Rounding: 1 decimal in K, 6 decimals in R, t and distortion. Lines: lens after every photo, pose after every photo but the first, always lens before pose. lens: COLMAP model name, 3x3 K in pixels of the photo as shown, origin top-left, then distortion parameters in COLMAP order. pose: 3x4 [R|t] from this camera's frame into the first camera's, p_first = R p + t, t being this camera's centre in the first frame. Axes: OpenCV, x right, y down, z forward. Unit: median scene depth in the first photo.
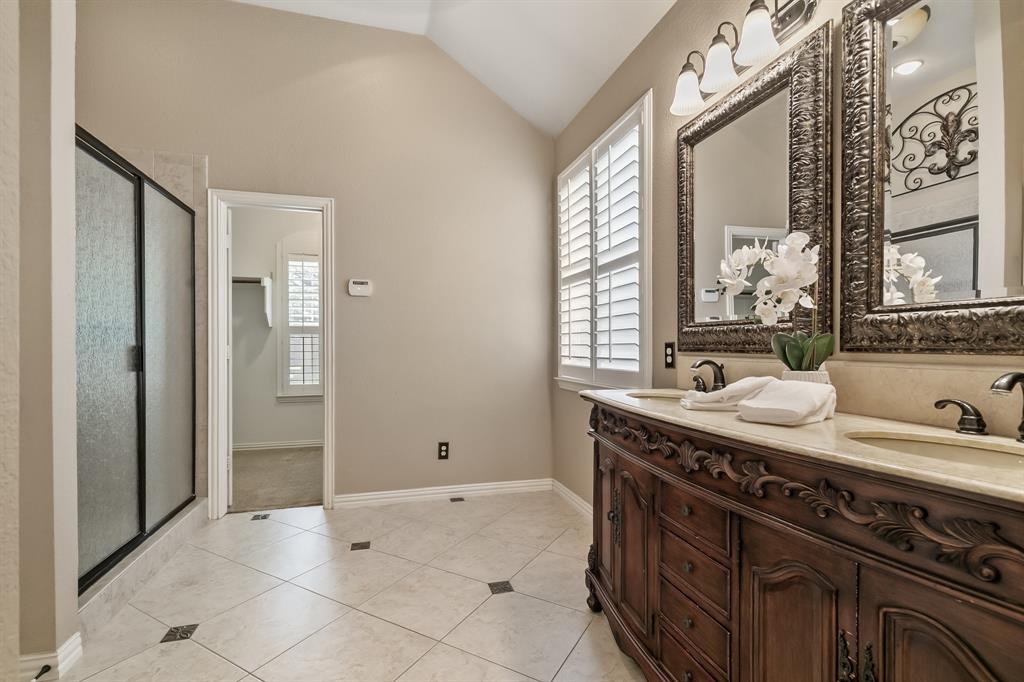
lens RADIAL K [[466.0, 0, 523.2], [0, 466.0, 345.0], [0, 0, 1]] dist [0.009115, -0.001799]
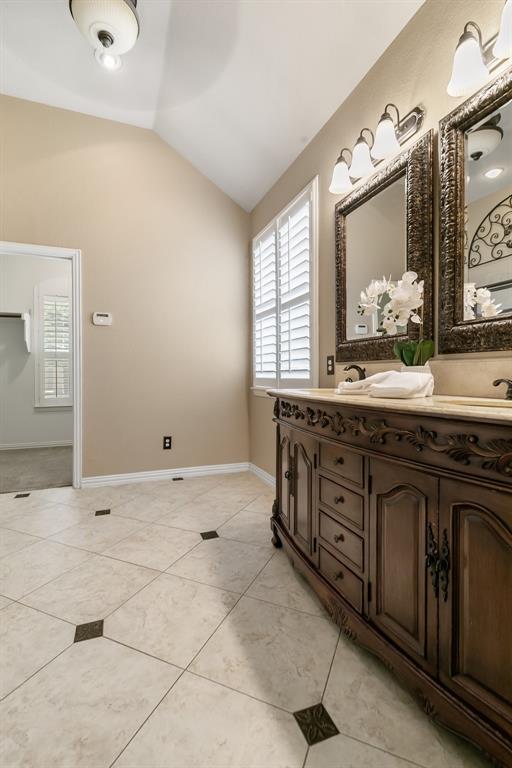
lens RADIAL K [[349.5, 0, 262.2], [0, 349.5, 373.7], [0, 0, 1]] dist [0.009115, -0.001799]
pose [[0.995796, -0.001282, 0.091592, 0.011552], [0.001126, 0.999998, 0.001764, 0.041927], [-0.091594, -0.001653, 0.995795, -0.030682]]
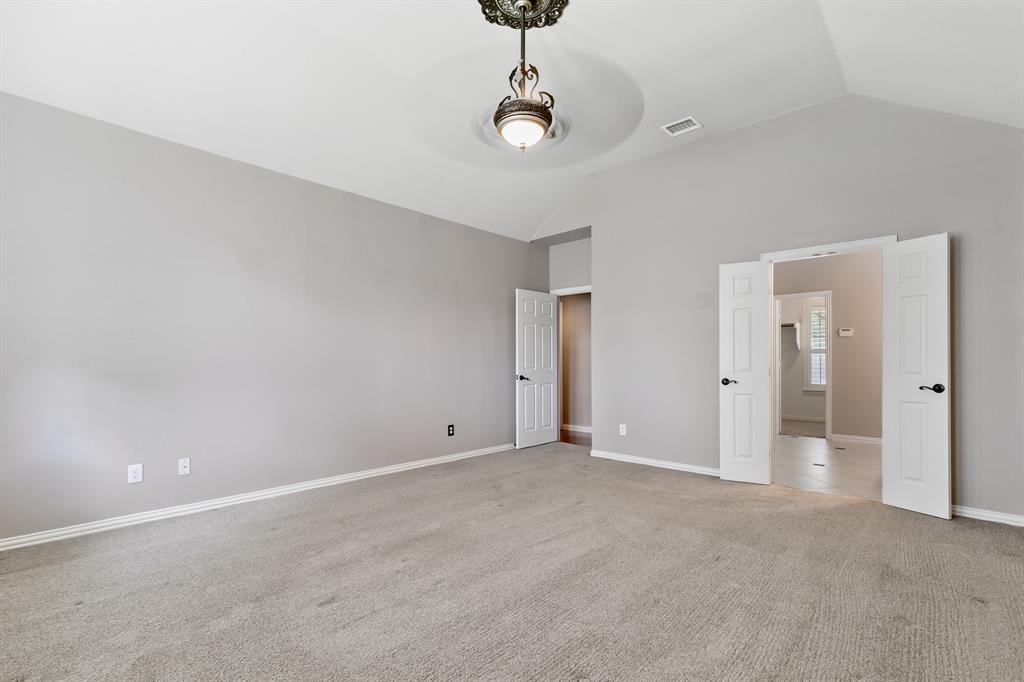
lens RADIAL K [[466.0, 0, 508.7], [0, 466.0, 350.8], [0, 0, 1]] dist [0.009115, -0.001799]
pose [[0.492678, -0.008033, -0.870175, 0.998223], [-0.005424, 0.999910, -0.012302, -0.017131], [0.870195, 0.010780, 0.492590, -1.814481]]
